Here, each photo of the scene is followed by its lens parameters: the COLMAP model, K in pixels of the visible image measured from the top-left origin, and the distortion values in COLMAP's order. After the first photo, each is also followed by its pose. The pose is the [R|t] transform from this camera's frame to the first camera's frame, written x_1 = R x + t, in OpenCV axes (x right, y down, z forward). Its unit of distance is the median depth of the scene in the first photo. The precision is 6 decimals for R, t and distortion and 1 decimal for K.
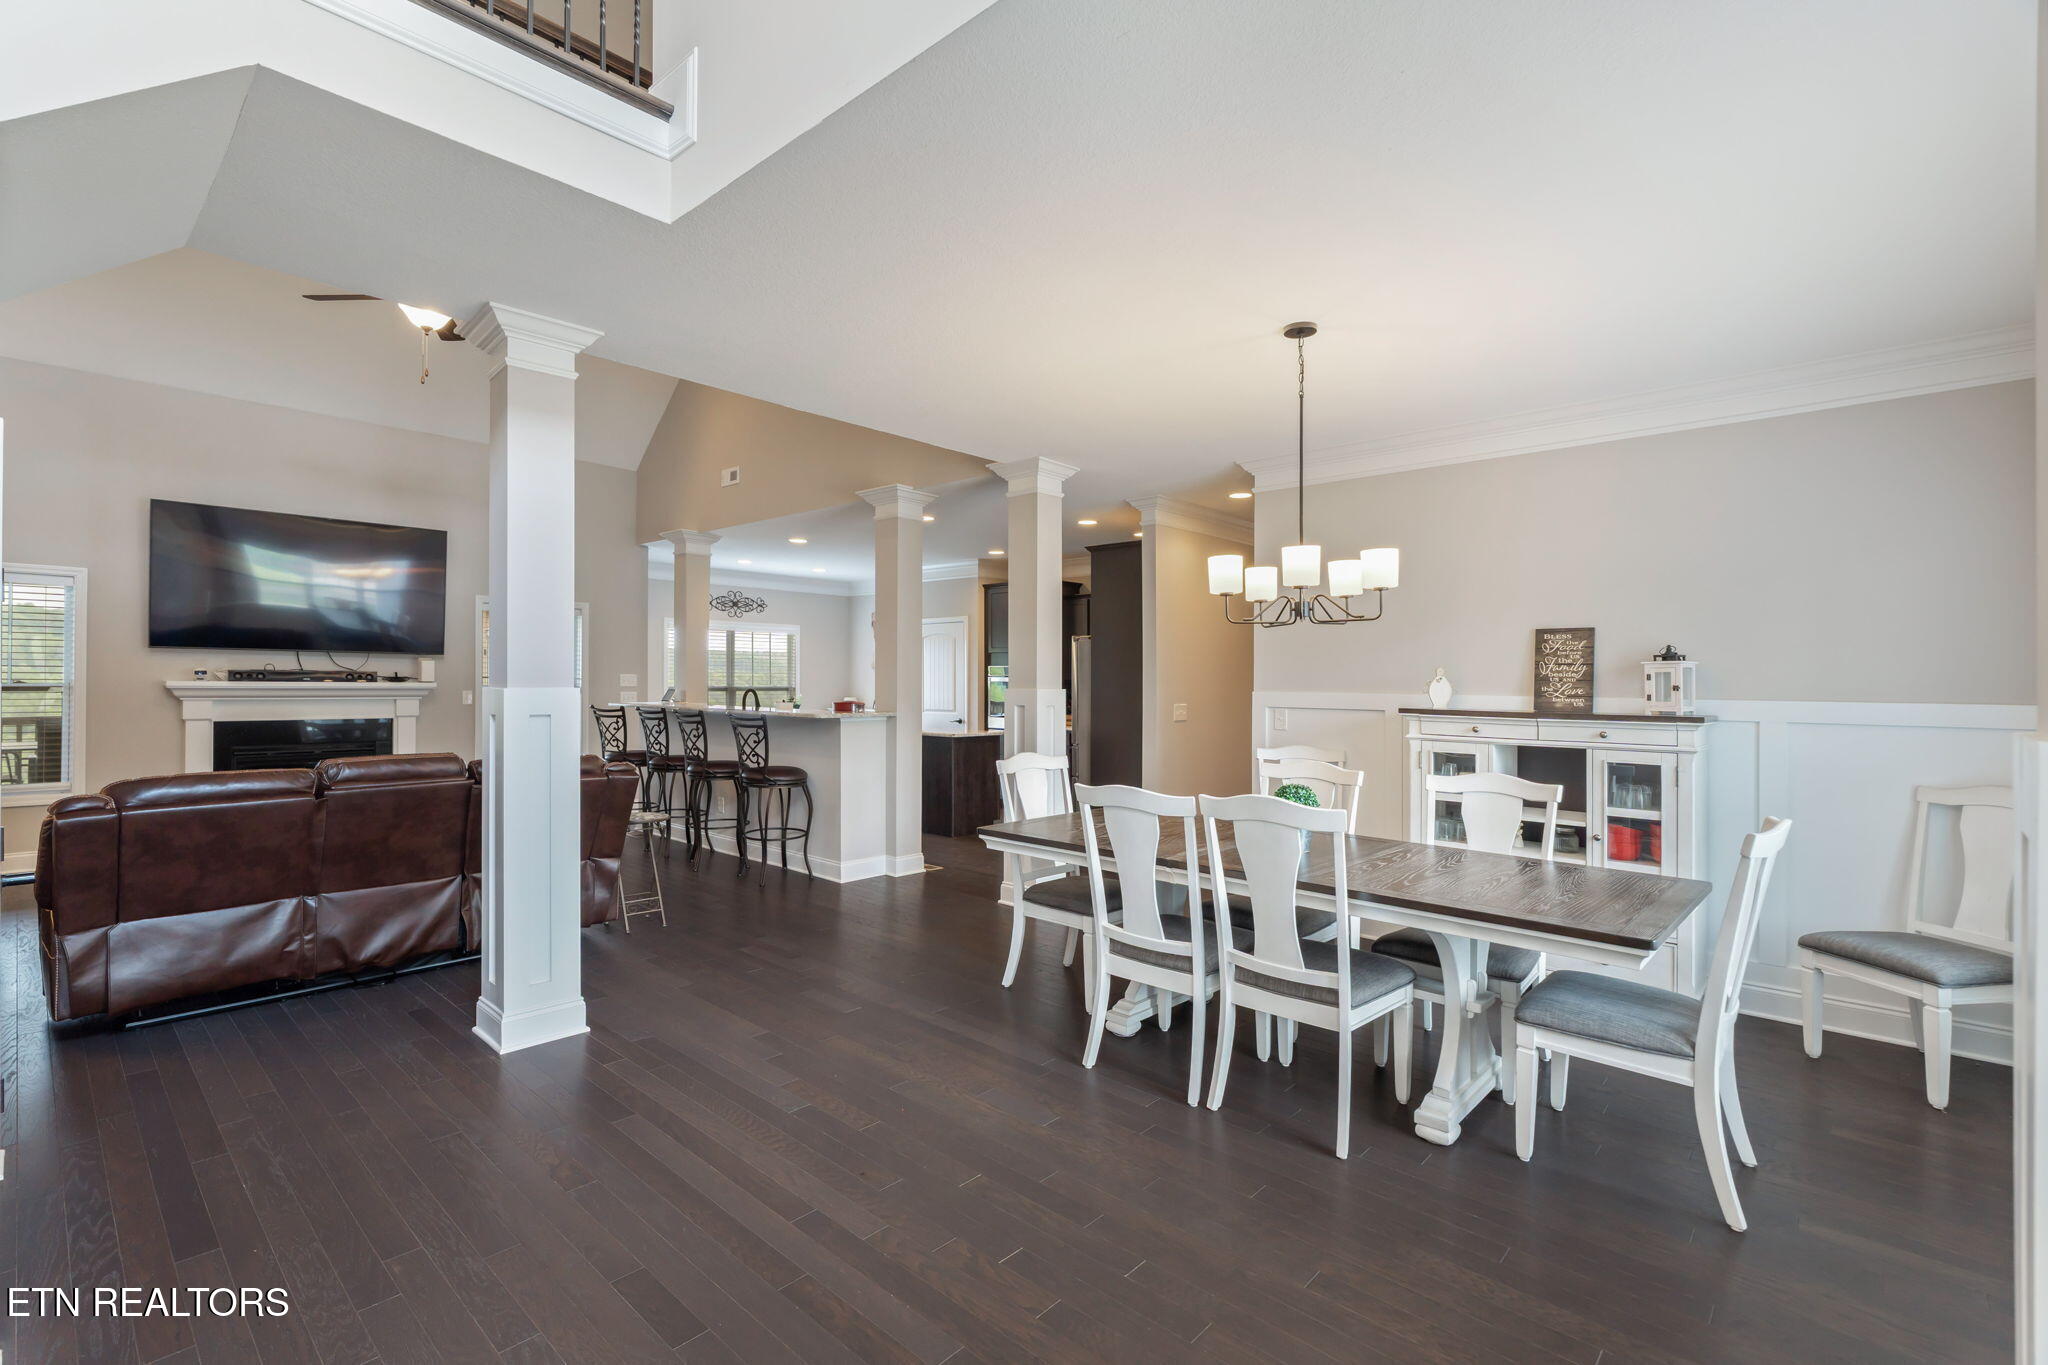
lens RADIAL K [[905.0, 0, 1024.0], [0, 905.0, 682.5], [0, 0, 1]] dist [-0.019900, -0.000357]
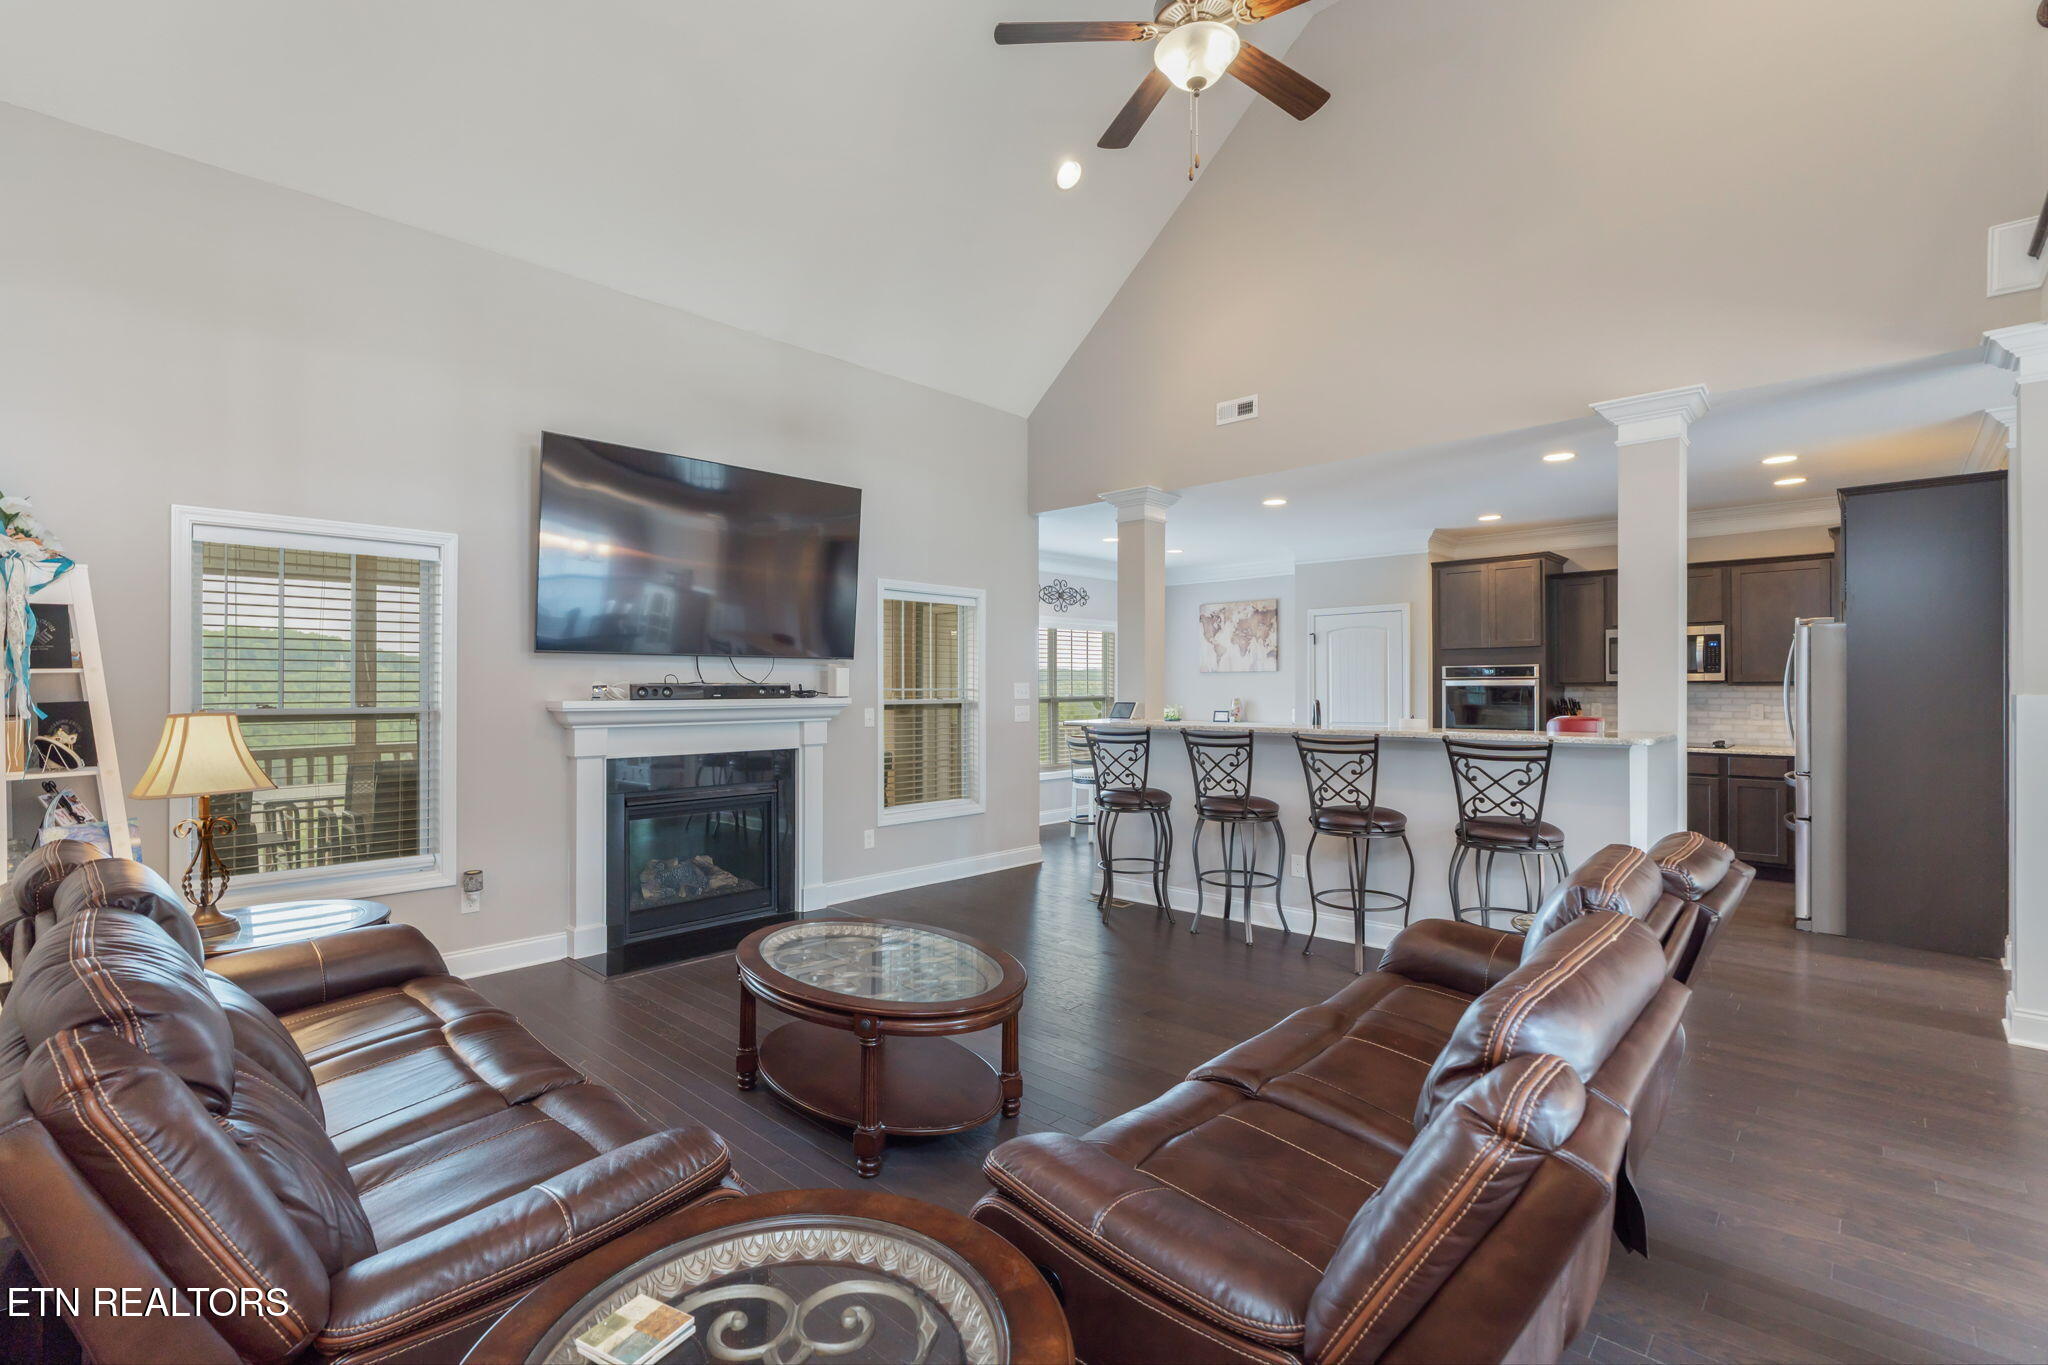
lens RADIAL K [[917.1, 0, 1017.9], [0, 917.1, 689.9], [0, 0, 1]] dist [-0.000252, -0.000011]
pose [[0.999355, -0.014037, -0.033058, -0.495377], [0.014080, 0.999900, 0.001068, -0.005310], [0.033040, -0.001533, 0.999453, 0.259681]]
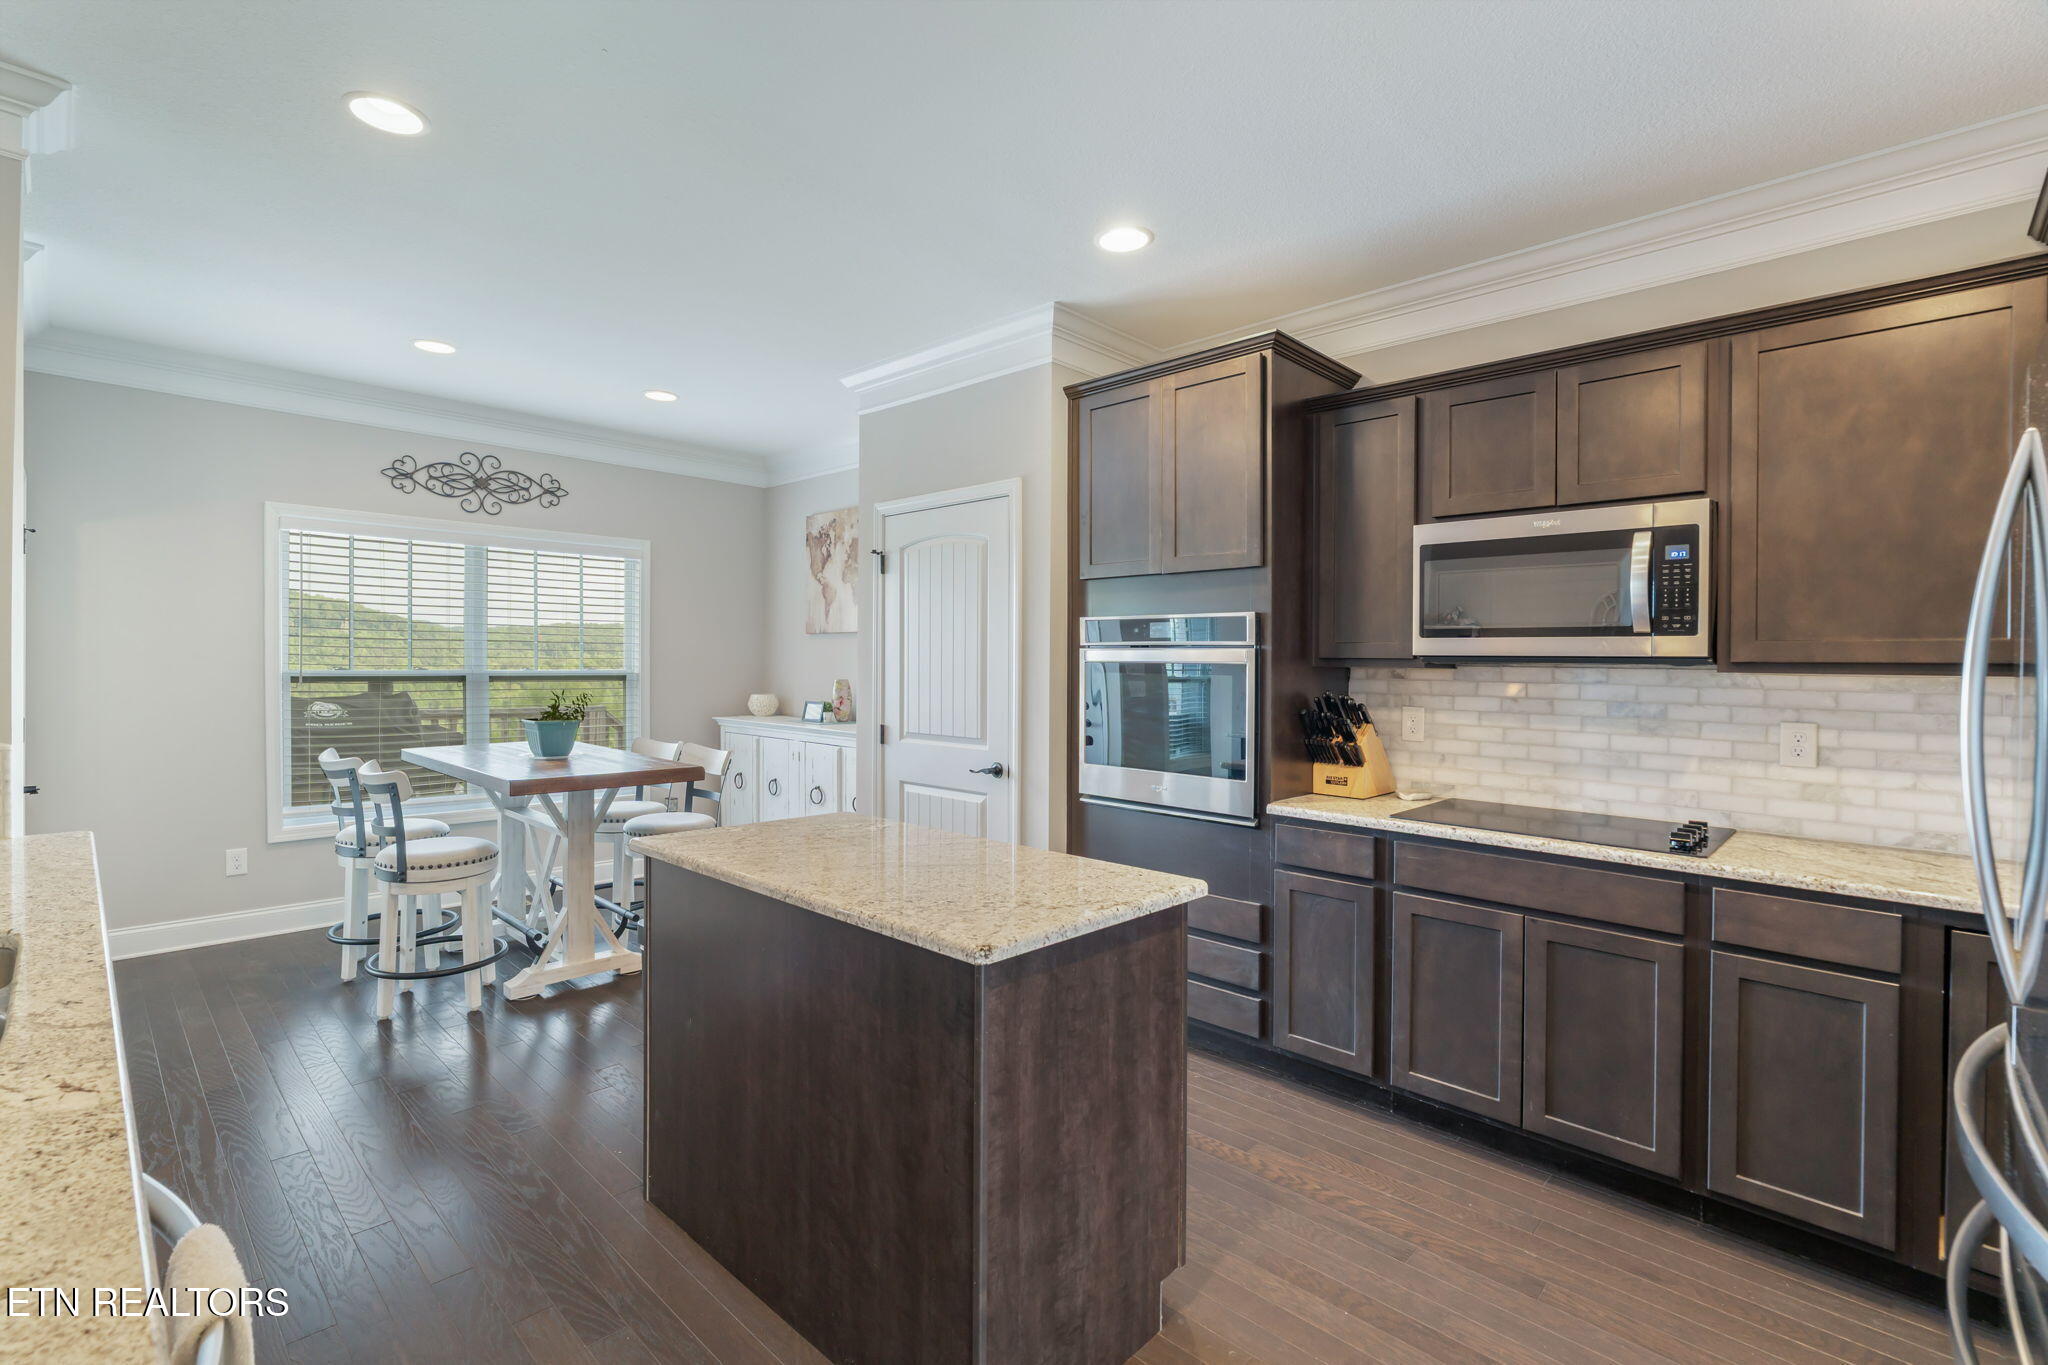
lens RADIAL K [[923.6, 0, 1007.3], [0, 923.6, 668.8], [0, 0, 1]] dist [0.002020, 0.000219]
pose [[0.999006, 0.002863, -0.044476, -0.067580], [-0.002581, 0.999976, 0.006377, -0.001080], [0.044493, -0.006256, 0.998990, 0.841075]]
